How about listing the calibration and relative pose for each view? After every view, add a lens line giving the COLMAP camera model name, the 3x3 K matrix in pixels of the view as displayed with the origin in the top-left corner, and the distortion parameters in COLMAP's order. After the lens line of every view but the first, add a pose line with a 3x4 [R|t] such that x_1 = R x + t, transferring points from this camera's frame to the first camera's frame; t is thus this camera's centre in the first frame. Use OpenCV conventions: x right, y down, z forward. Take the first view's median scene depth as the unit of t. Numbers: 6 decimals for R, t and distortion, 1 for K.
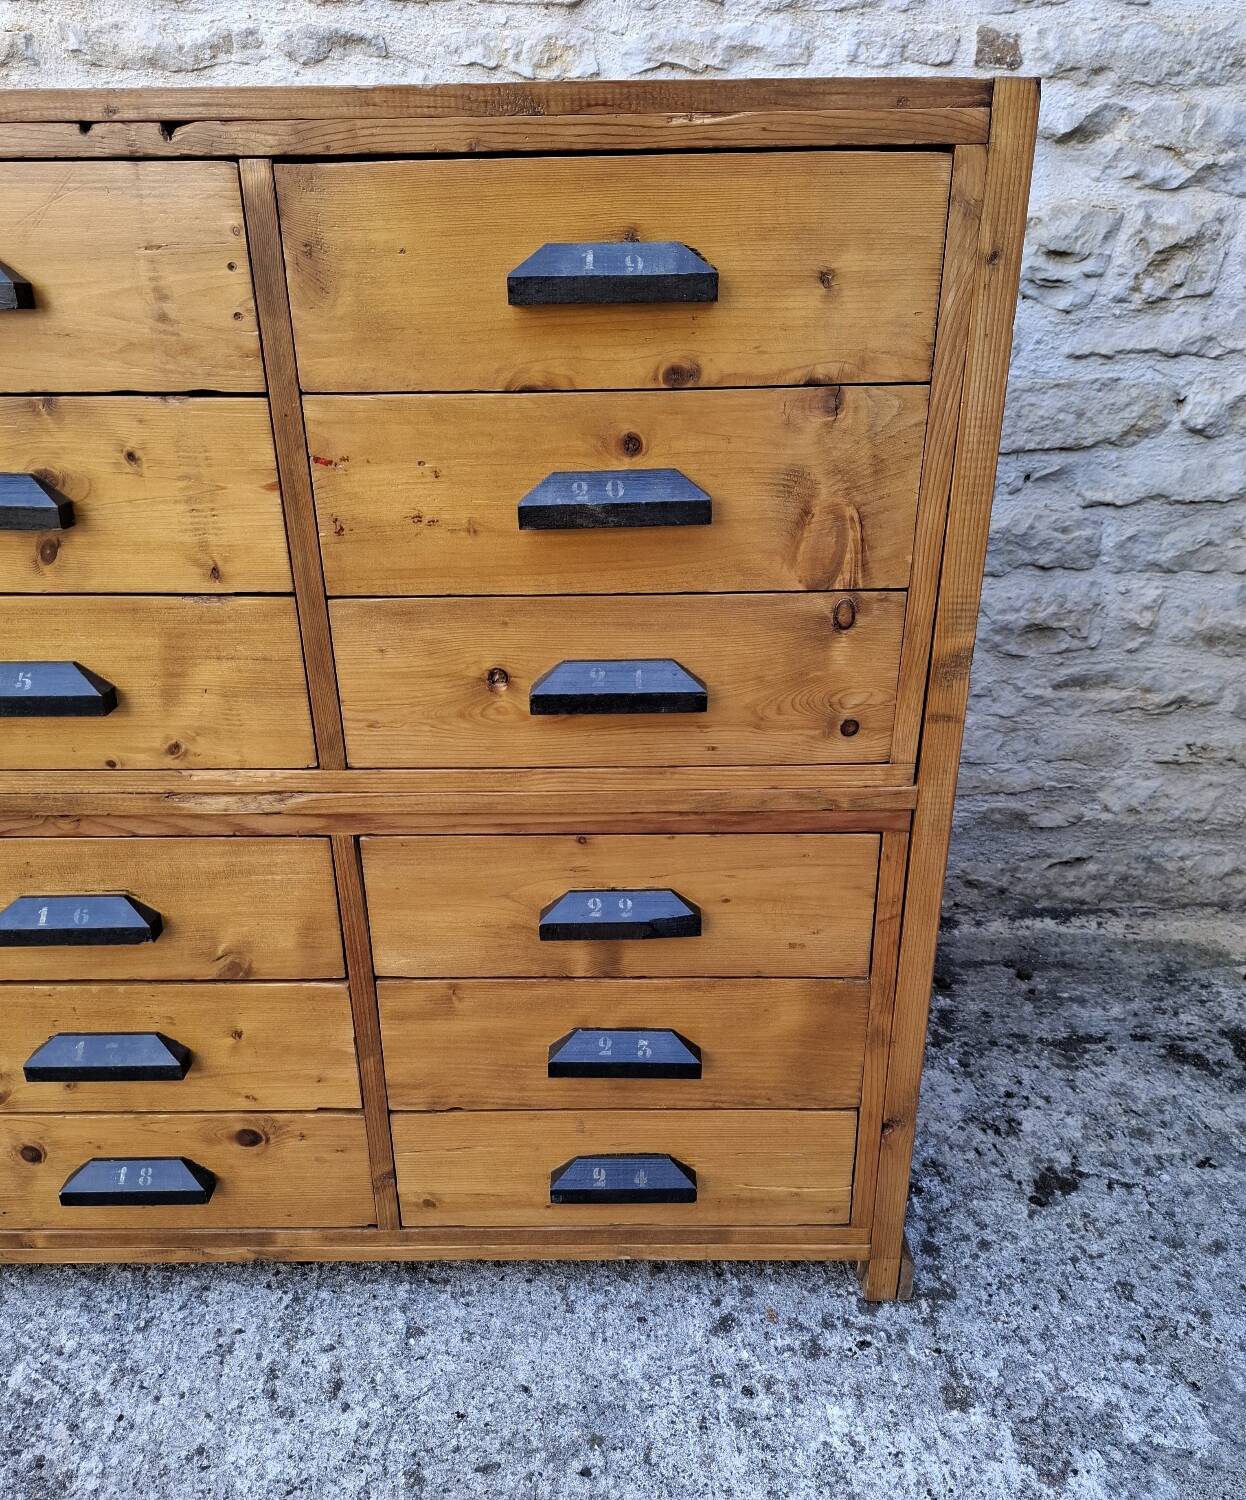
lens RADIAL K [[1157.3, 0, 611.0], [0, 1157.3, 817.4], [0, 0, 1]] dist [0.051822, -0.053689]
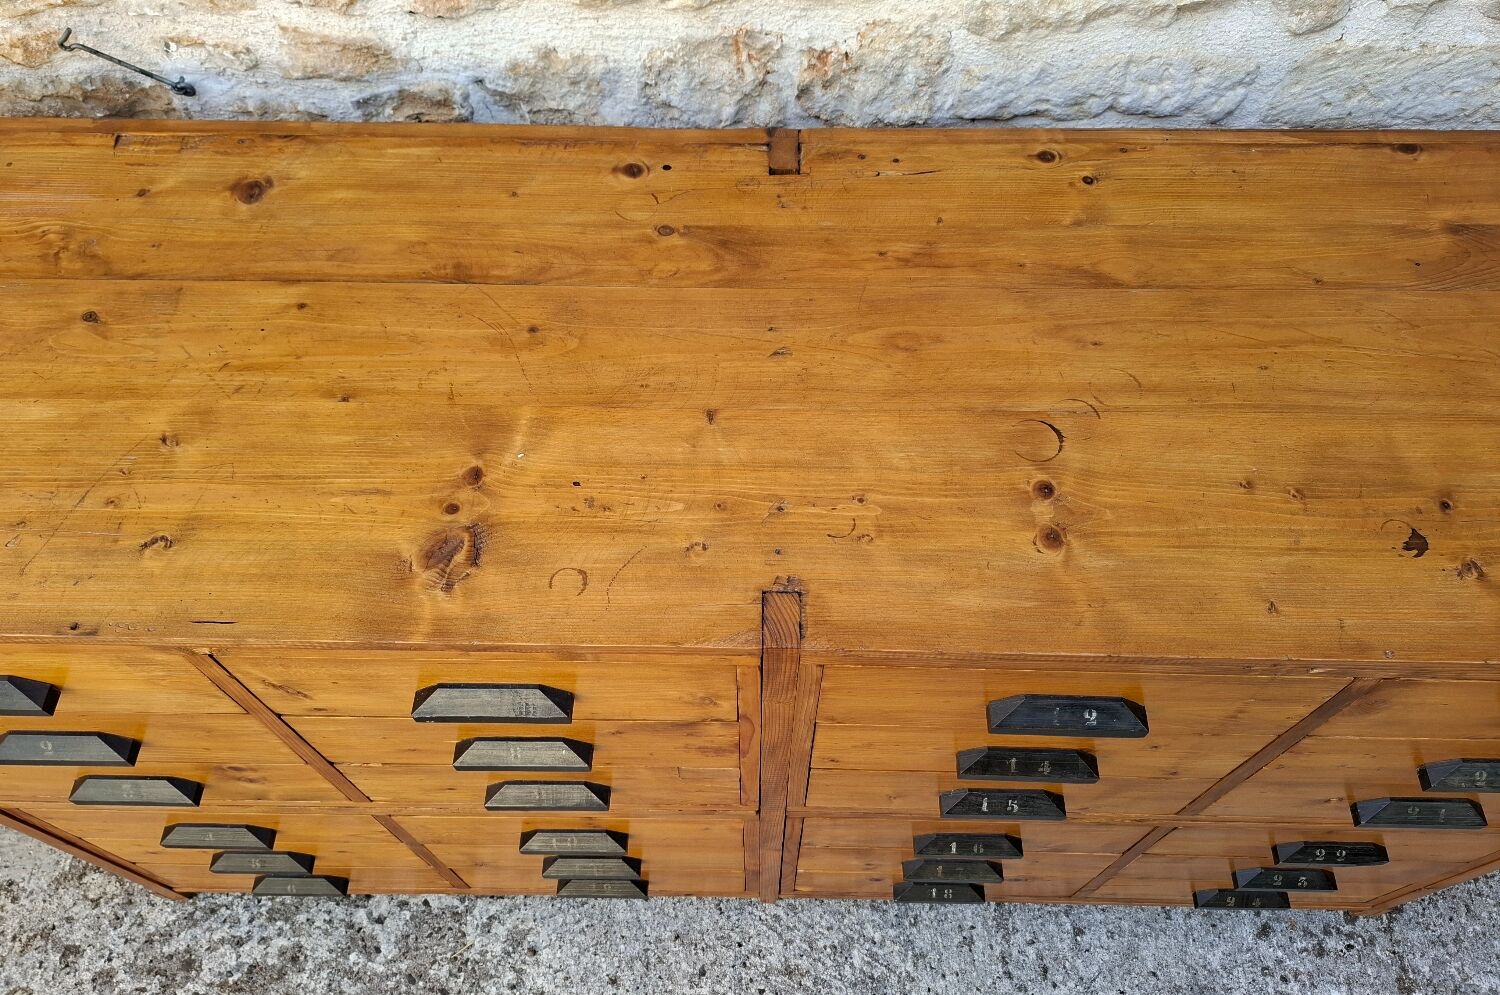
lens RADIAL K [[1047.8, 0, 748.5], [0, 1047.8, 560.8], [0, 0, 1]] dist [0.037717, -0.040133]
pose [[0.999930, 0.011815, -0.000908, -0.603461], [-0.008962, 0.804134, 0.594381, -0.824320], [0.007753, -0.594331, 0.804183, 0.088255]]
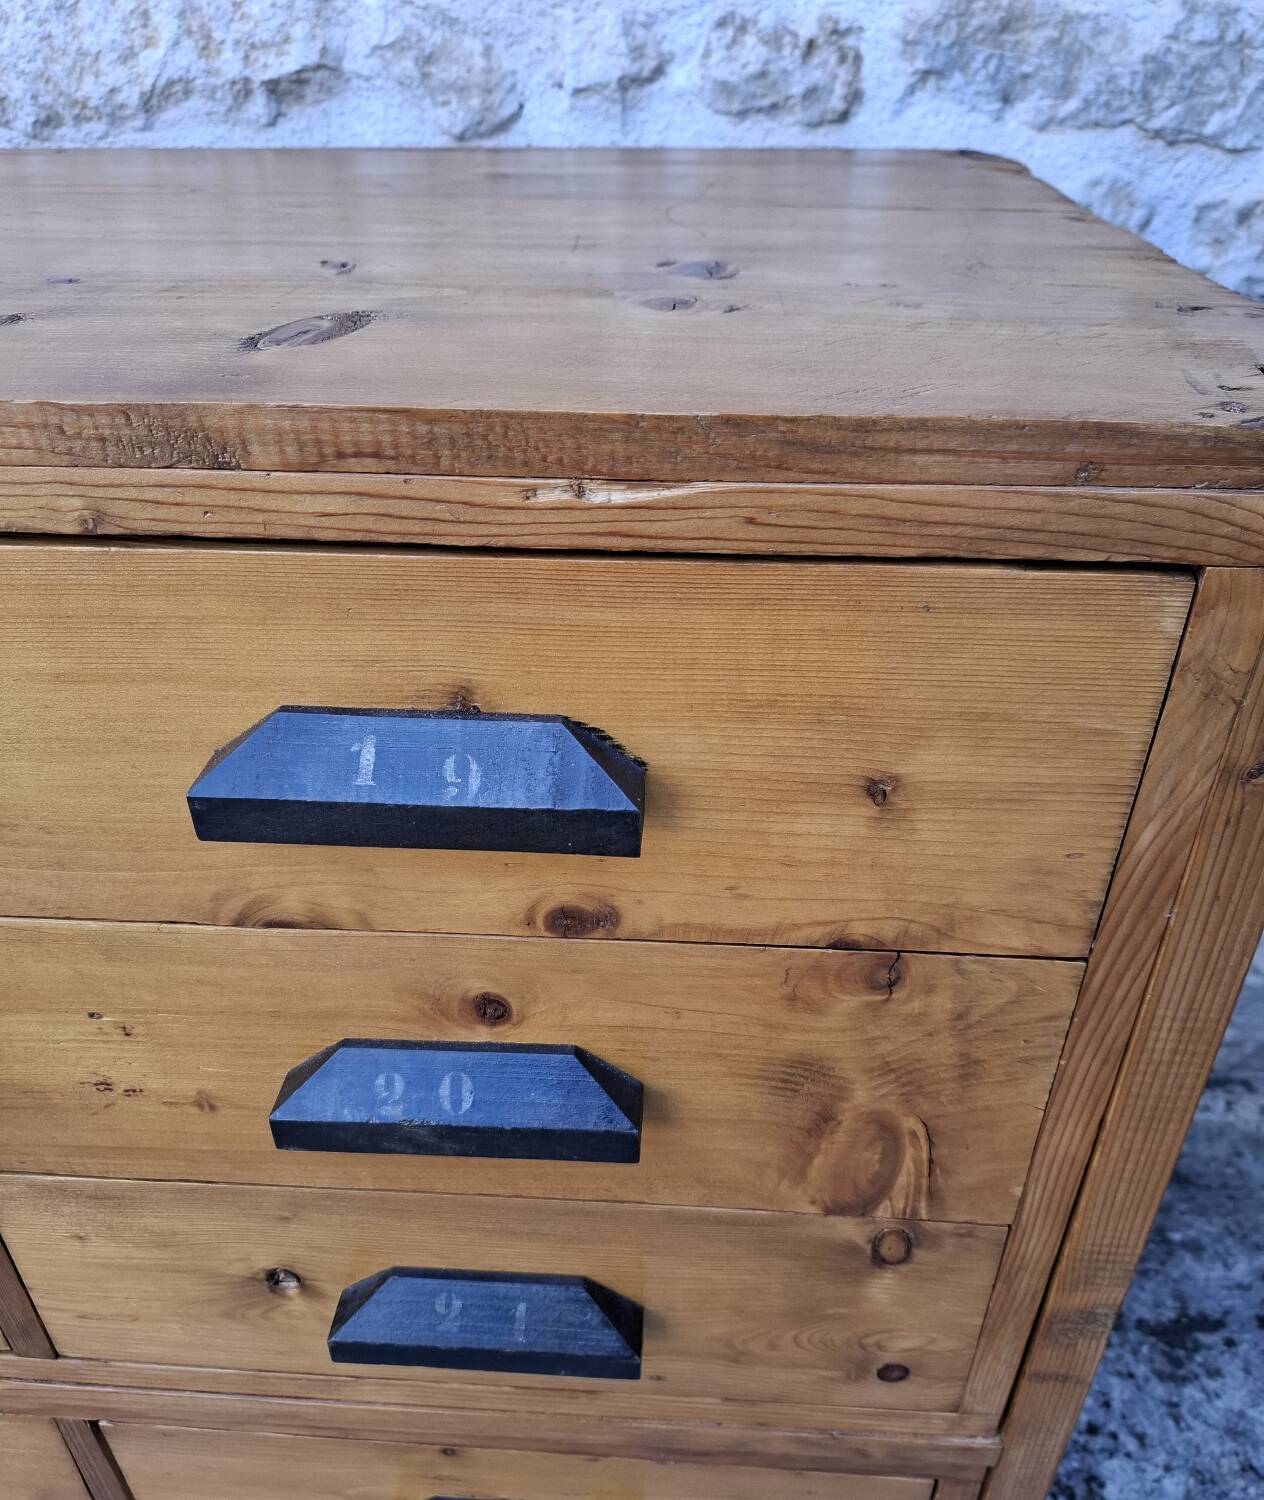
lens RADIAL K [[1192.2, 0, 628.8], [0, 1192.2, 825.2], [0, 0, 1]] dist [0.027102, -0.034133]
pose [[0.998232, 0.041181, -0.042868, 0.066011], [-0.033322, 0.984852, 0.170166, -0.331777], [0.049226, -0.168437, 0.984483, 0.332021]]
